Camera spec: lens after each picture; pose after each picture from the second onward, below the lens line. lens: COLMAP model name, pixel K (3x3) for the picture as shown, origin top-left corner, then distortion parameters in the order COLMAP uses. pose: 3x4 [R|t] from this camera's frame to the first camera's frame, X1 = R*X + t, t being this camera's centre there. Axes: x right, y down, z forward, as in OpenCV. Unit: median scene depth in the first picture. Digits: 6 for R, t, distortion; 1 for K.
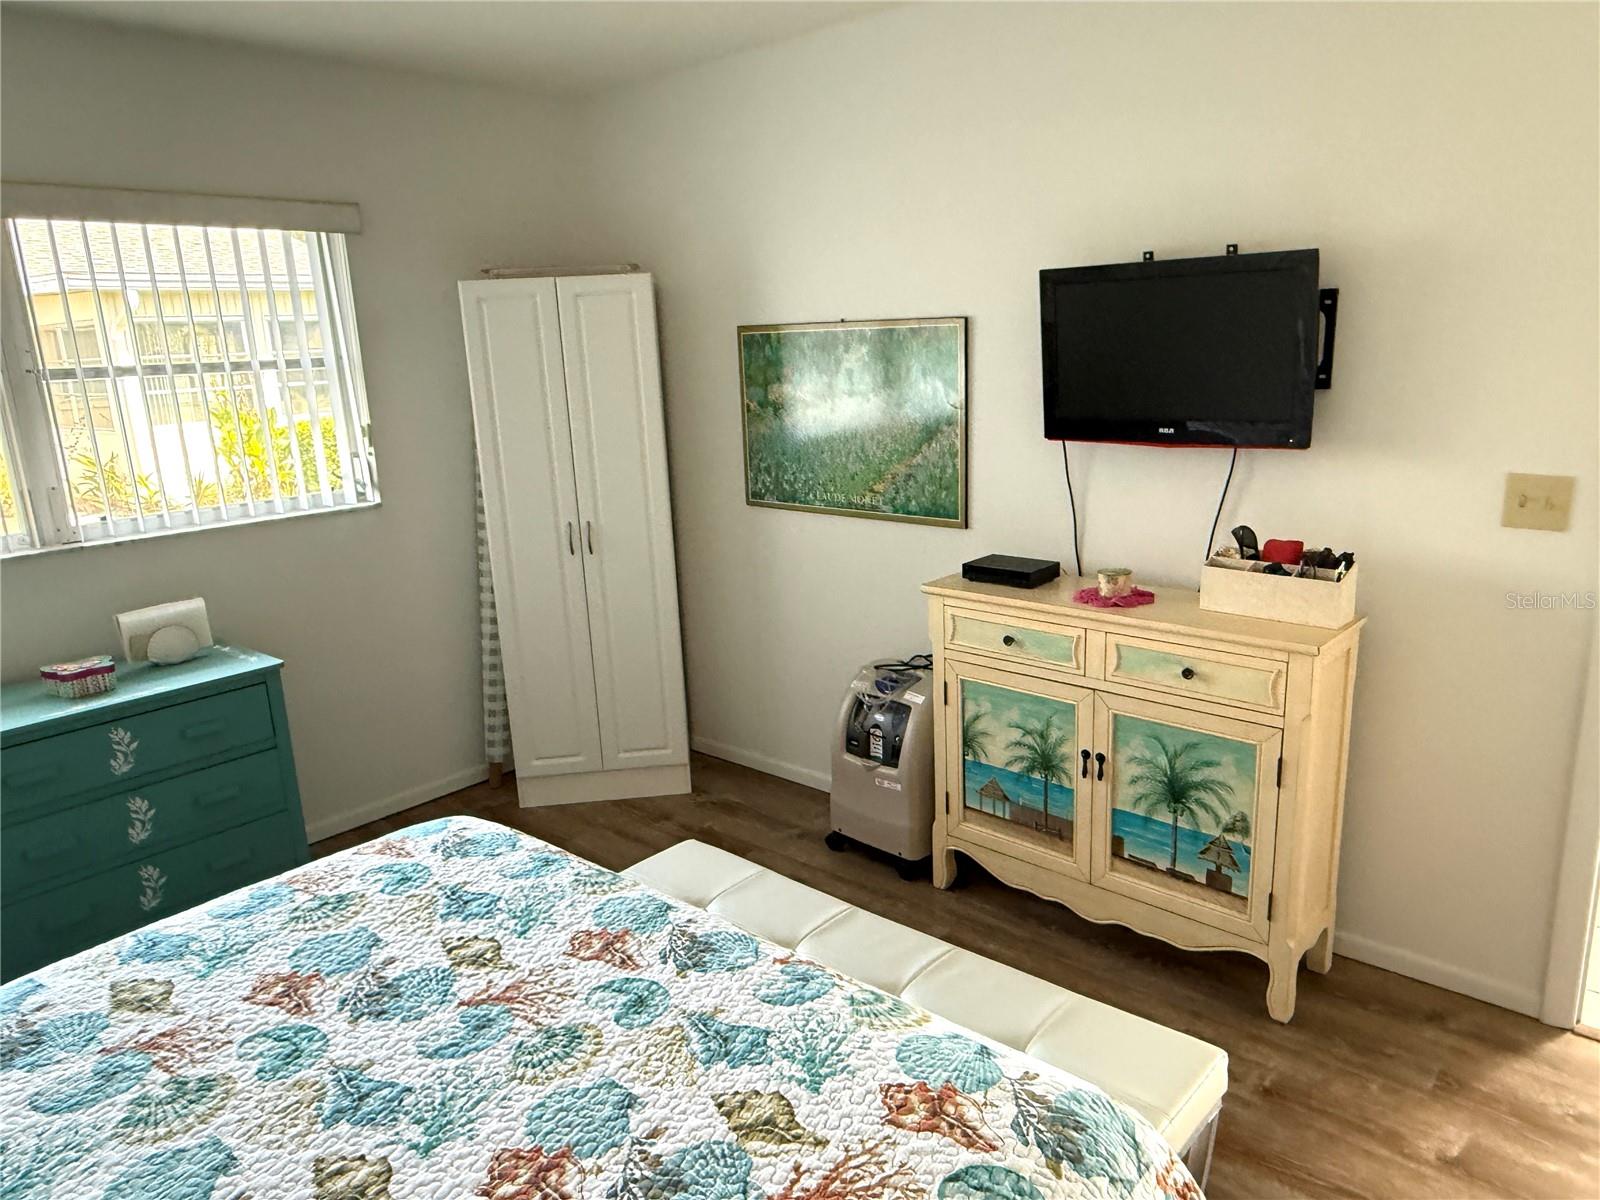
lens RADIAL K [[1078.9, 0, 795.4], [0, 1078.9, 601.8], [0, 0, 1]] dist [-0.001407, 0.001529]
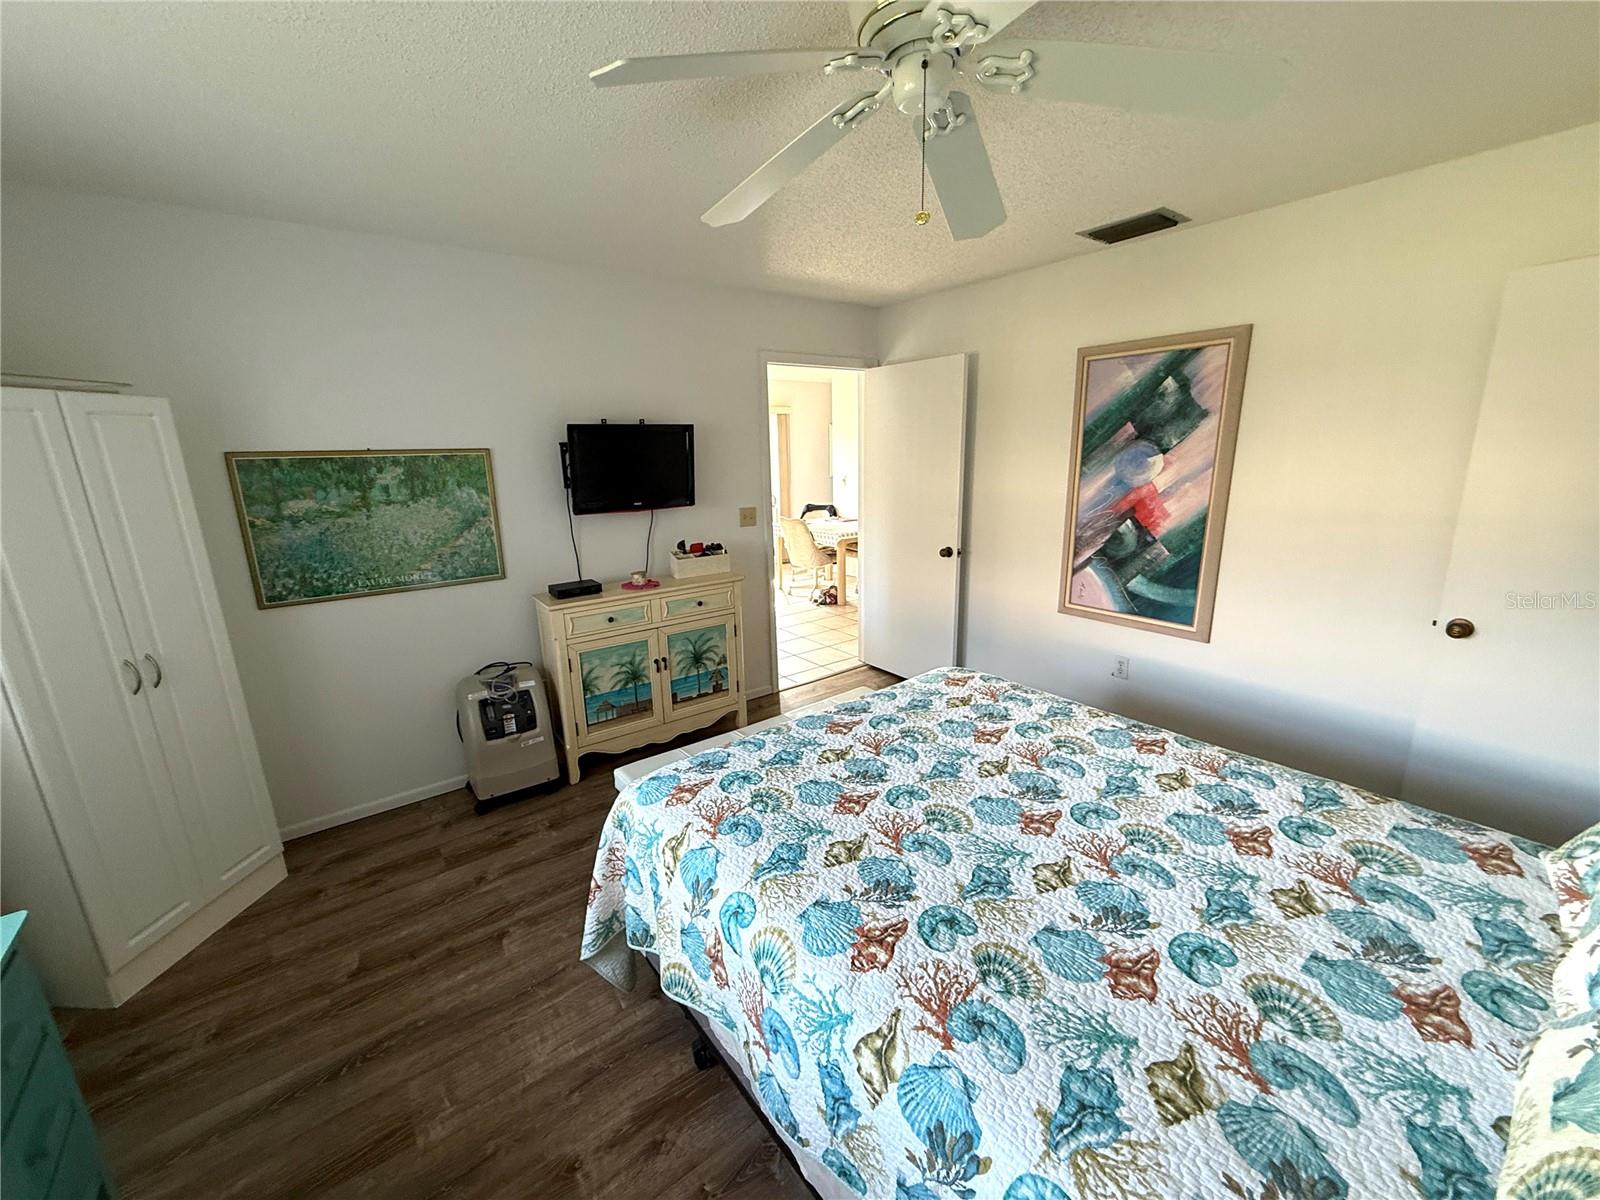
lens RADIAL K [[638.3, 0, 796.1], [0, 638.3, 599.4], [0, 0, 1]] dist [0.000137, -0.000095]
pose [[0.189861, -0.193733, 0.962507, -0.815682], [0.251648, 0.957193, 0.143024, -0.077050], [-0.949013, 0.215058, 0.230486, 0.438275]]
